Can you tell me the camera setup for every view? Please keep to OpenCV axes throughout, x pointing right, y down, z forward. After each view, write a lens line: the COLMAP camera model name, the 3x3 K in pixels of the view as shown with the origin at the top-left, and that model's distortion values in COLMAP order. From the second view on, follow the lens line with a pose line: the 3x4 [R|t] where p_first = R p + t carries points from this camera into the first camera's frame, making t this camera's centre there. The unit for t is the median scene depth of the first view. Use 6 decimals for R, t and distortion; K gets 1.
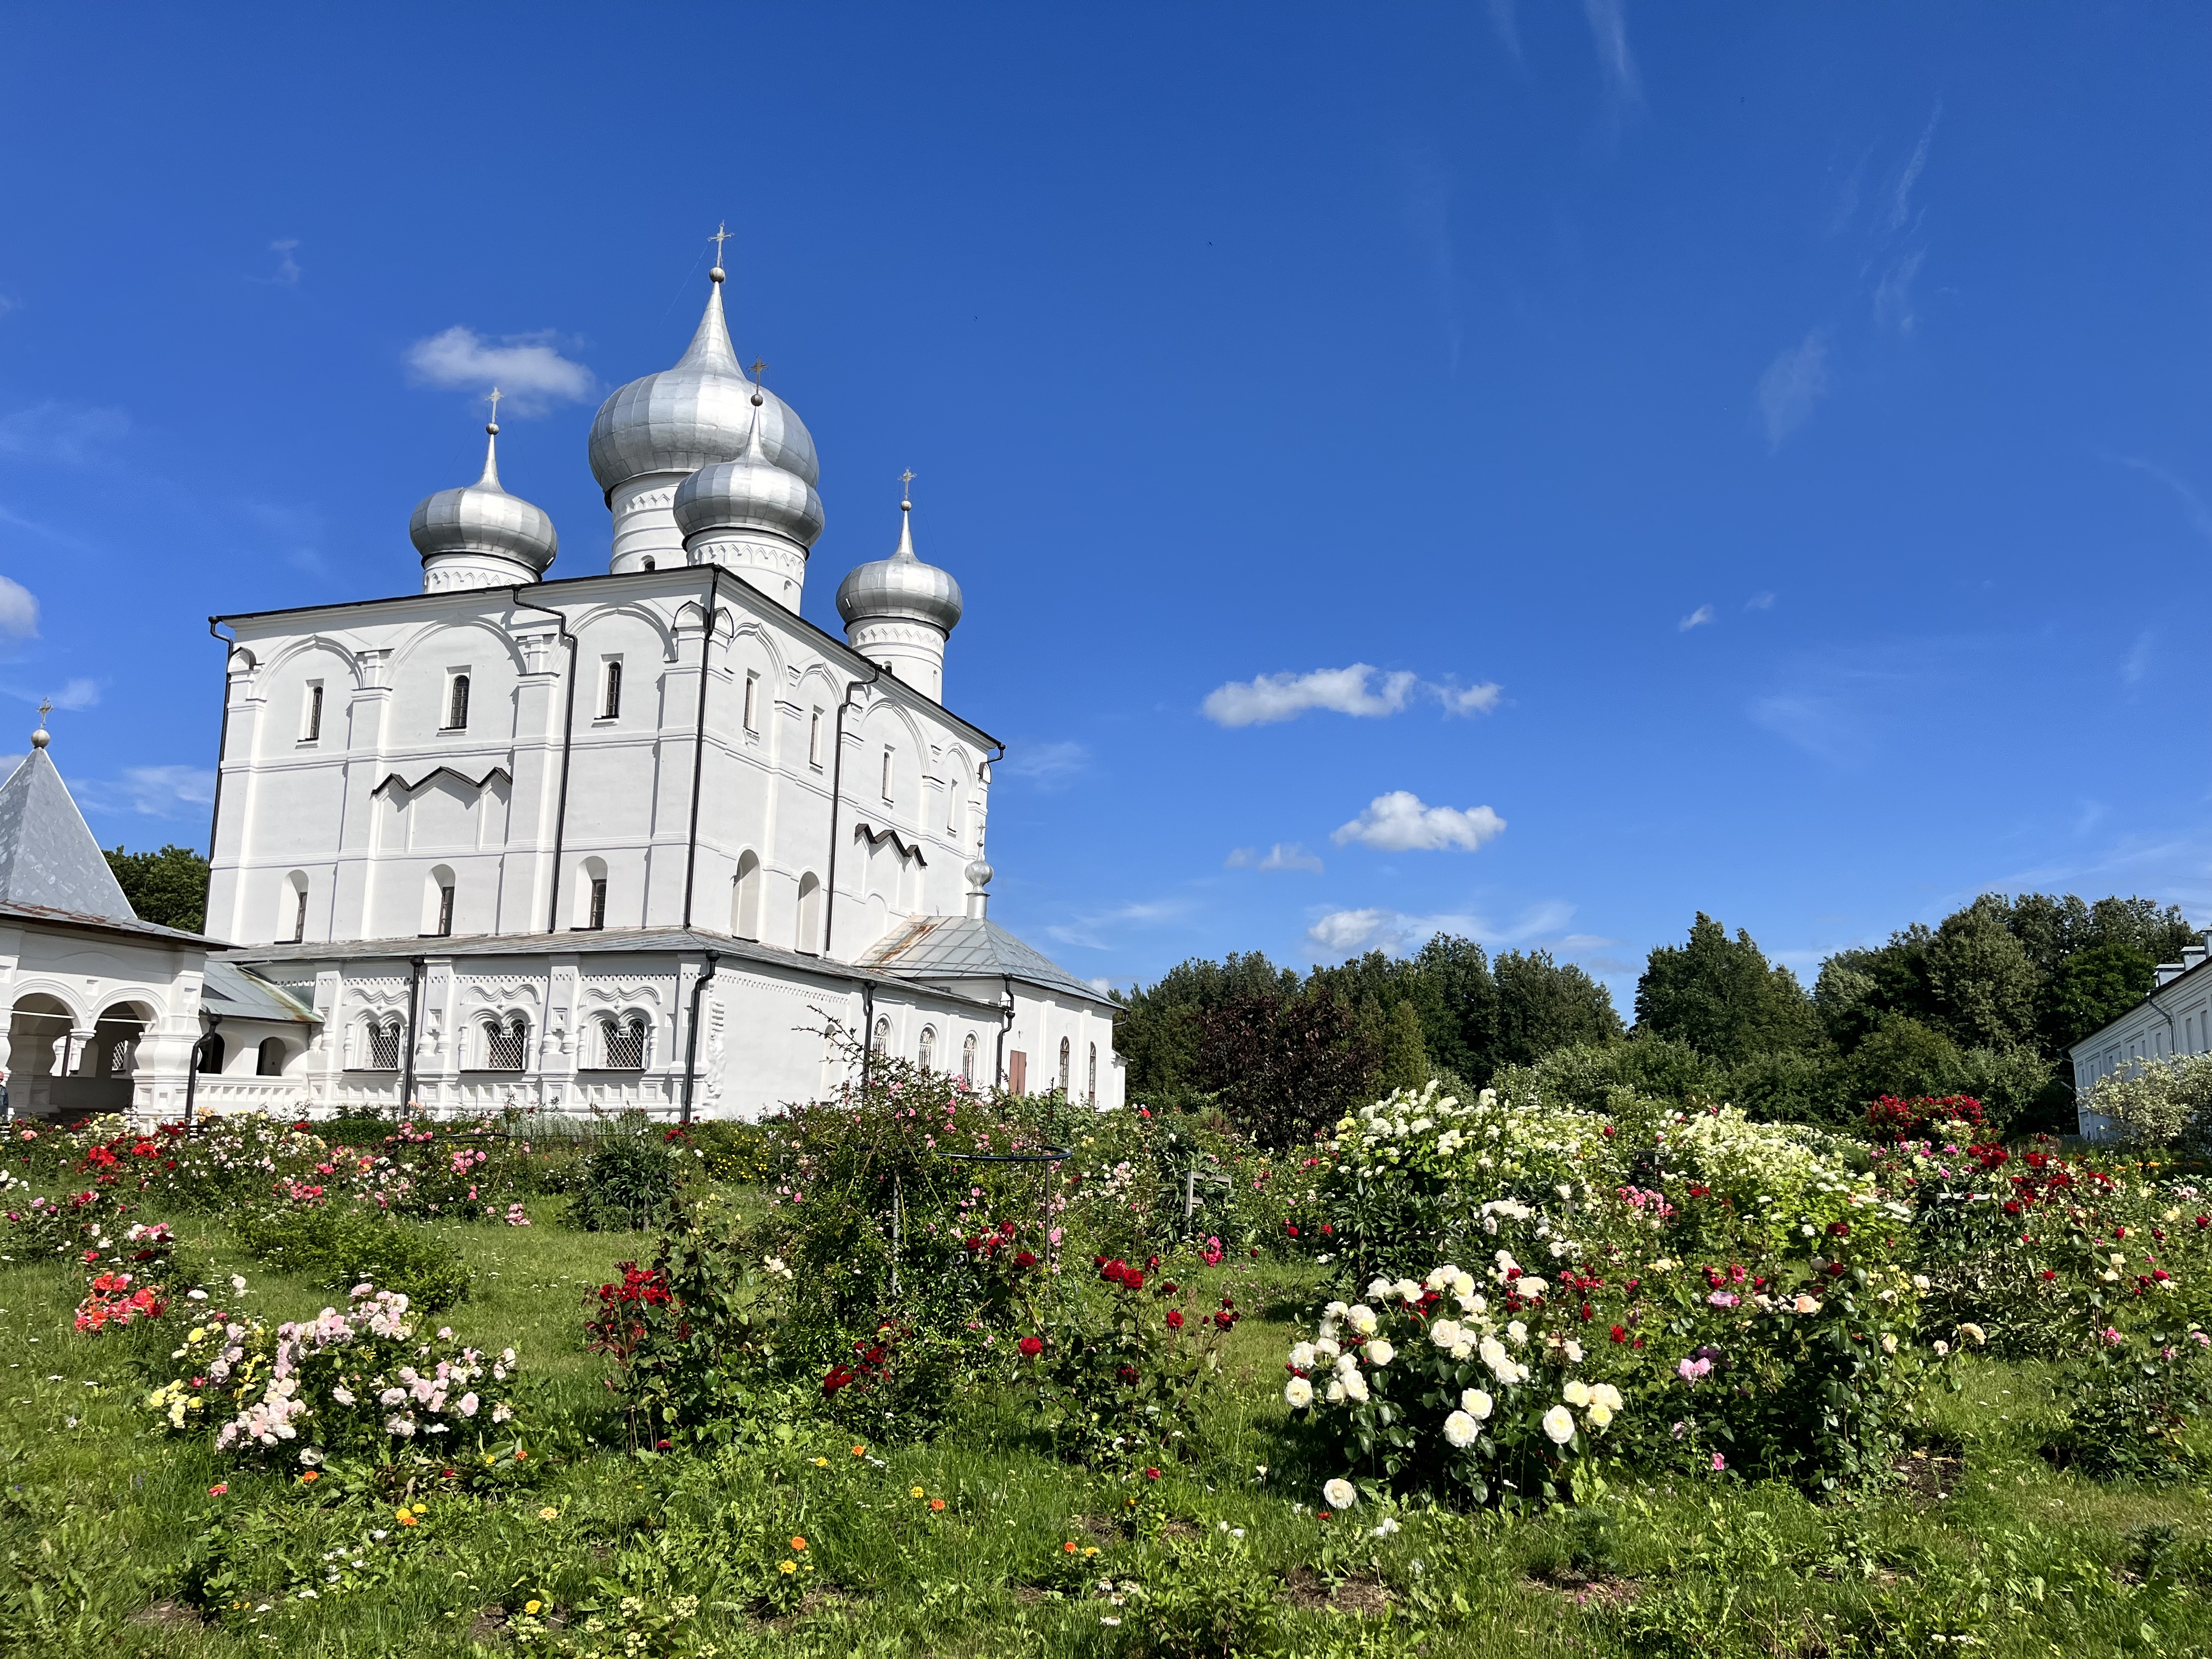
lens RADIAL K [[1701.7, 0, 1121.8], [0, 1701.7, 838.4], [0, 0, 1]] dist [-0.005067, -0.031724]
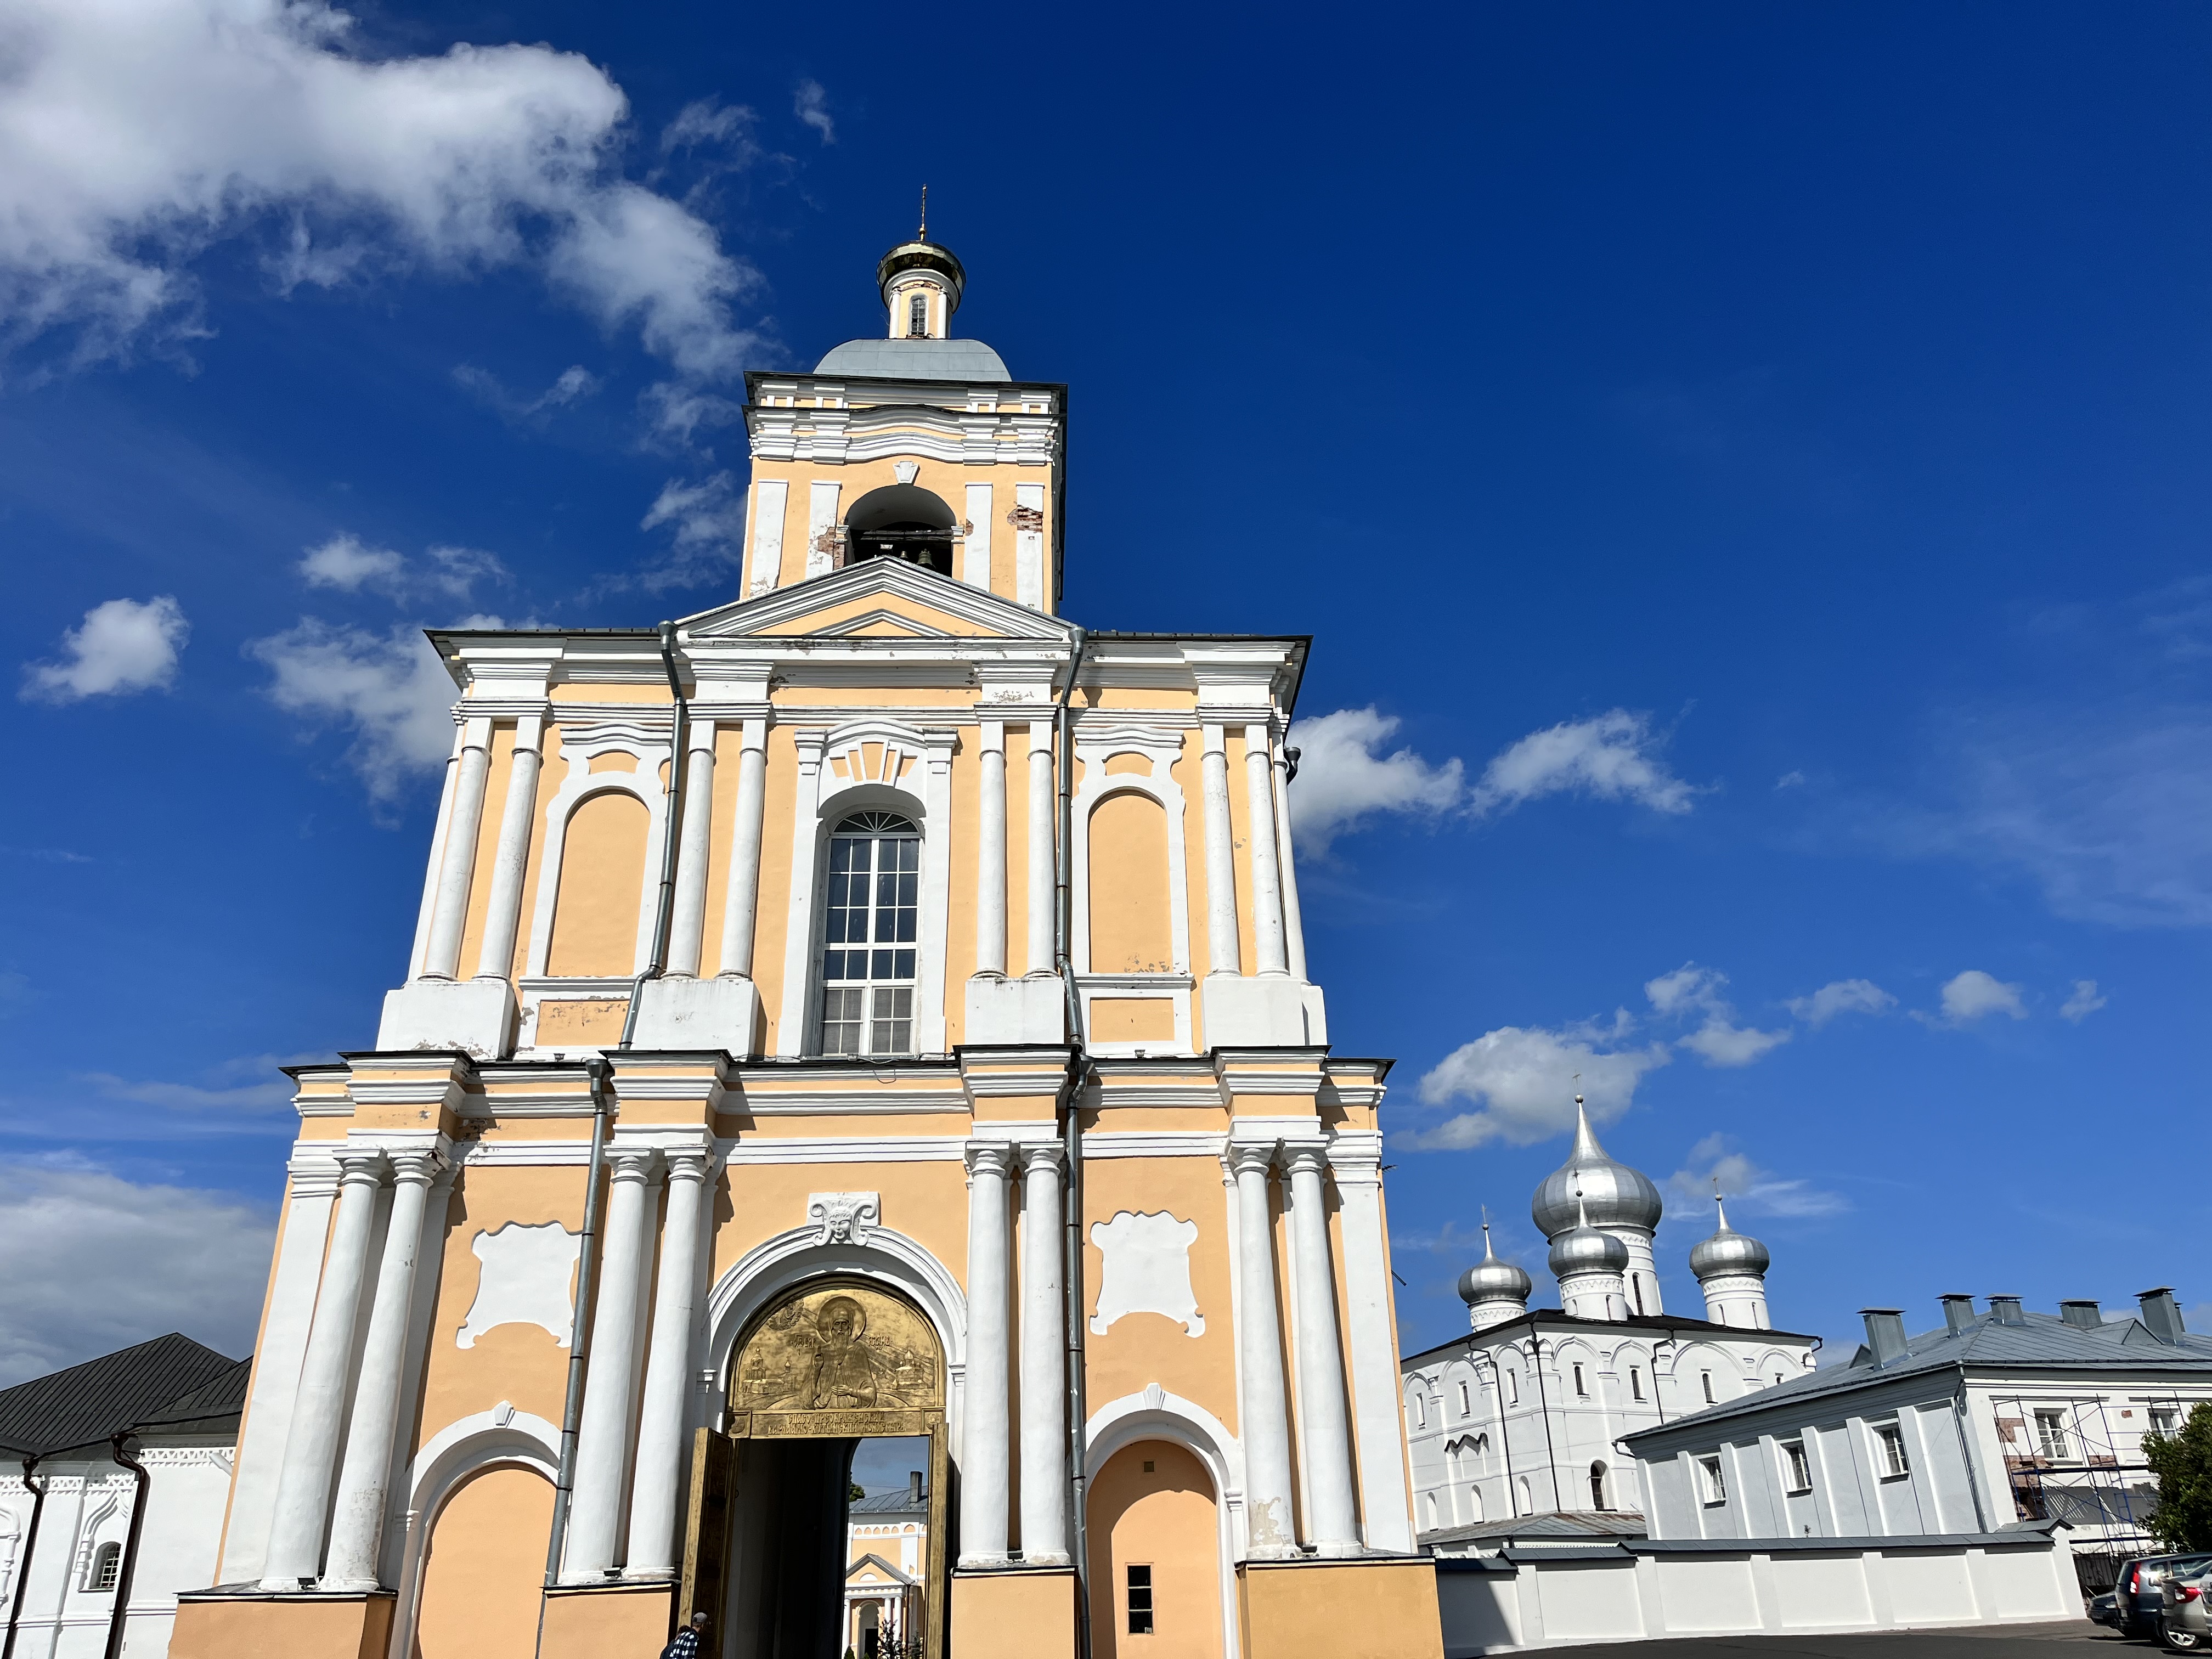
lens RADIAL K [[1701.7, 0, 1102.9], [0, 1701.7, 830.9], [0, 0, 1]] dist [-0.005067, -0.031724]
pose [[0.616548, -0.371040, -0.694405, 1.027459], [0.179045, 0.924956, -0.335259, -0.106388], [0.766689, 0.082373, 0.636713, -0.708033]]
